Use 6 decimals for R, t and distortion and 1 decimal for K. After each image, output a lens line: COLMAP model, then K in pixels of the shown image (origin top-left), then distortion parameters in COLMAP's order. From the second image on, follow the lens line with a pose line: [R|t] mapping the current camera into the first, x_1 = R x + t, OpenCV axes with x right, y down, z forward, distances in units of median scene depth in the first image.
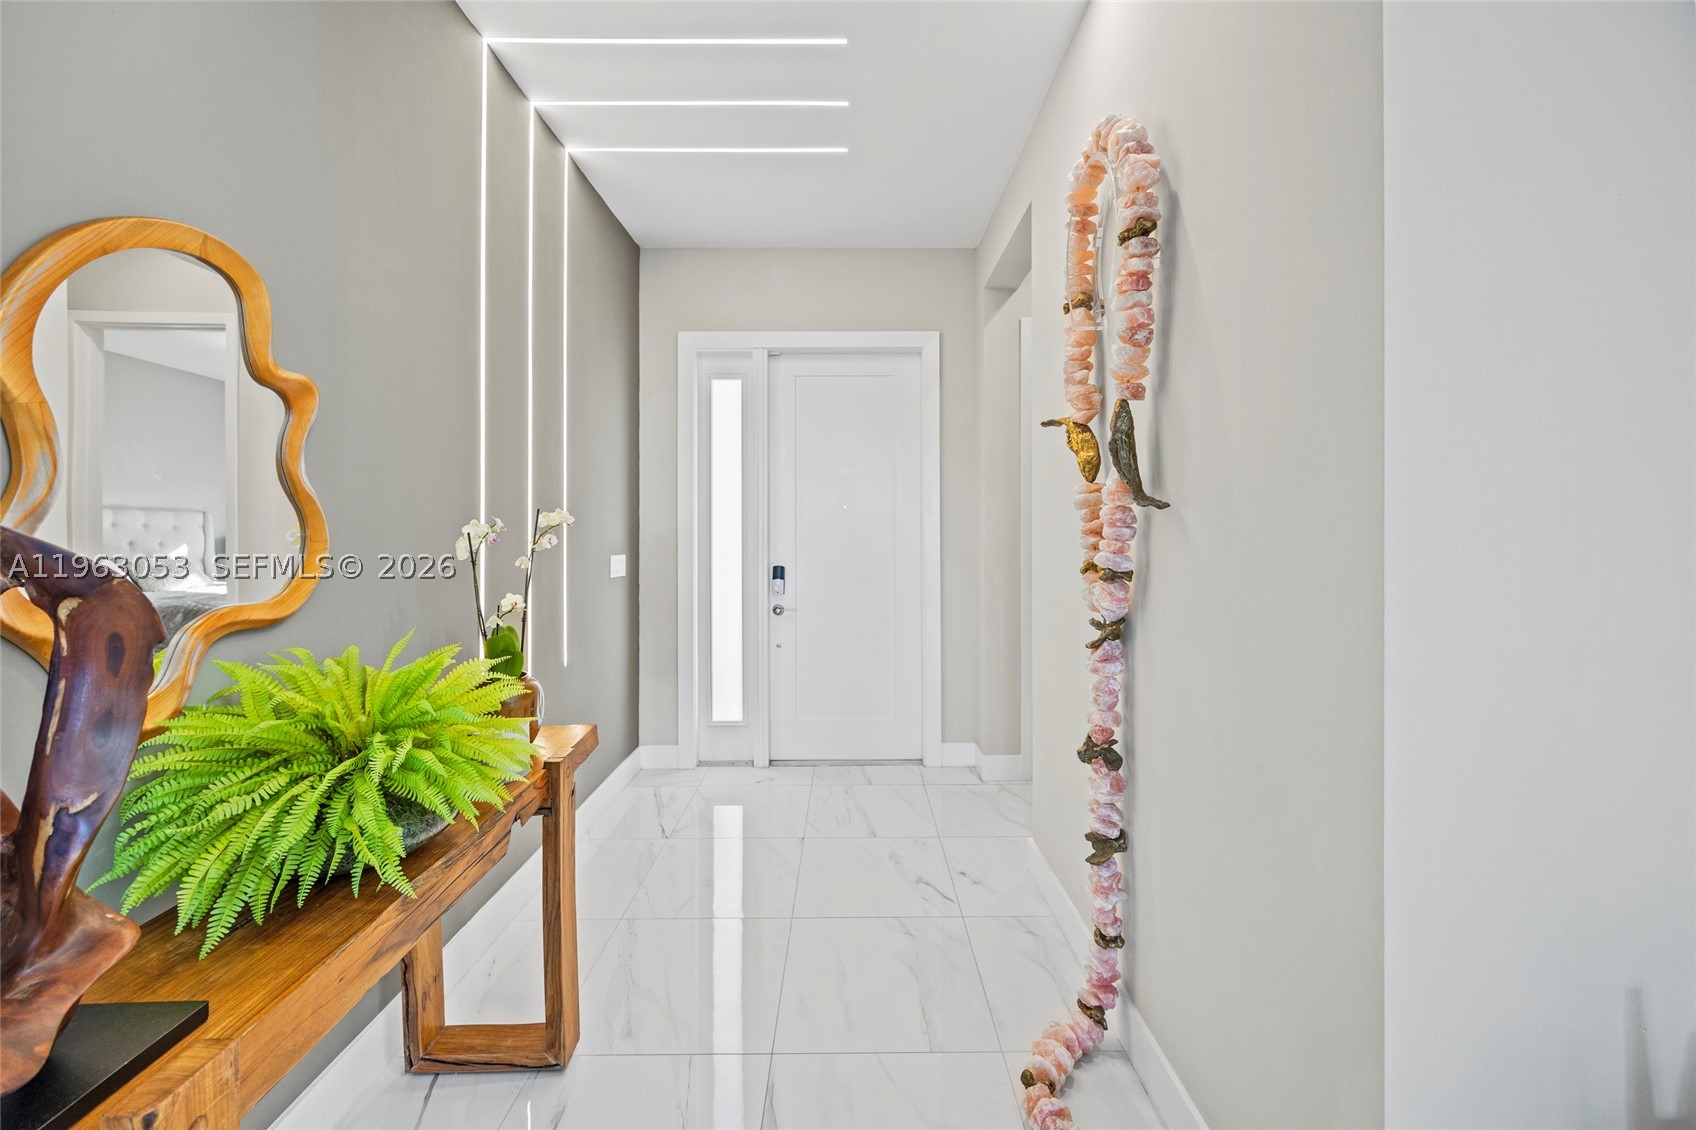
lens RADIAL K [[646.1, 0, 848.0], [0, 646.1, 565.0], [0, 0, 1]] dist [-0.001759, -0.000139]
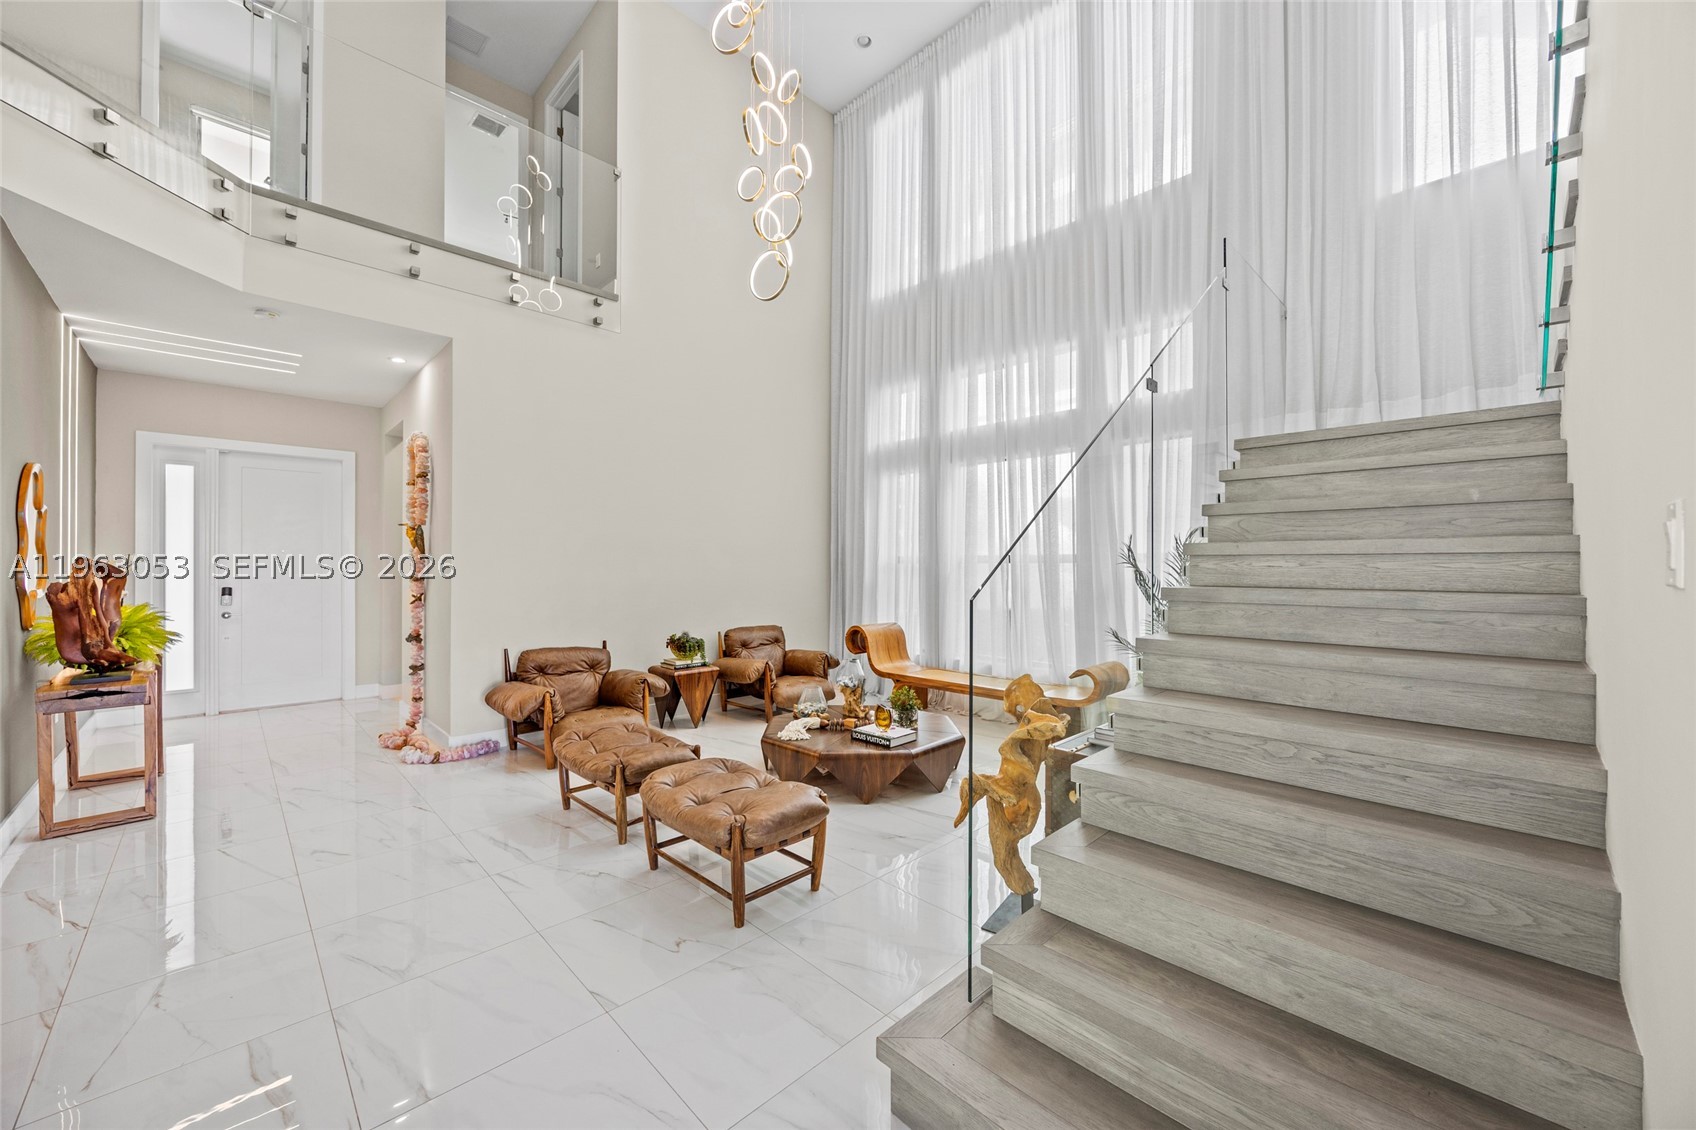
lens RADIAL K [[646.1, 0, 848.0], [0, 646.1, 565.0], [0, 0, 1]] dist [-0.001759, -0.000139]
pose [[0.716947, 0.007746, 0.697084, -0.263559], [0.032483, 0.998481, -0.044504, 0.147281], [-0.696370, 0.054551, 0.715607, -2.600153]]
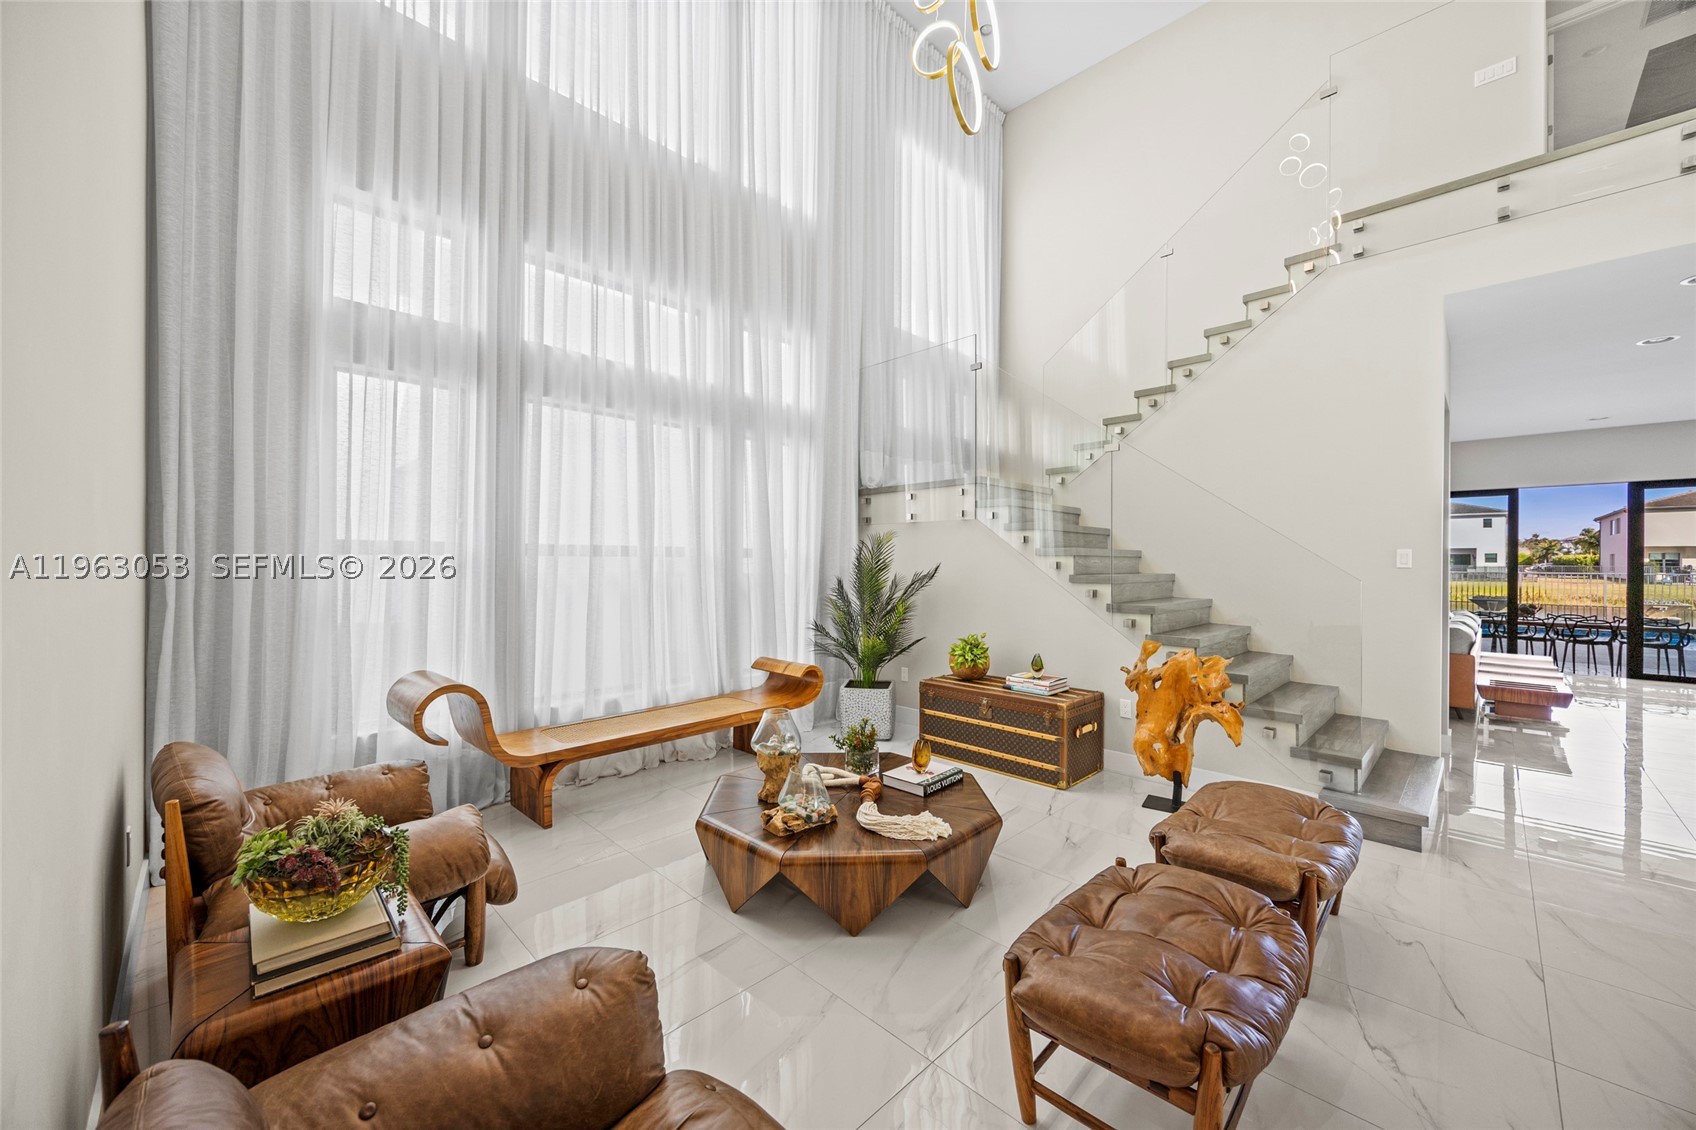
lens RADIAL K [[646.1, 0, 848.0], [0, 646.1, 565.0], [0, 0, 1]] dist [-0.001759, -0.000139]
pose [[-0.708325, -0.000605, 0.705886, 1.434519], [0.032786, 0.998892, 0.033755, -0.330263], [-0.705124, 0.047053, -0.707521, 6.379969]]
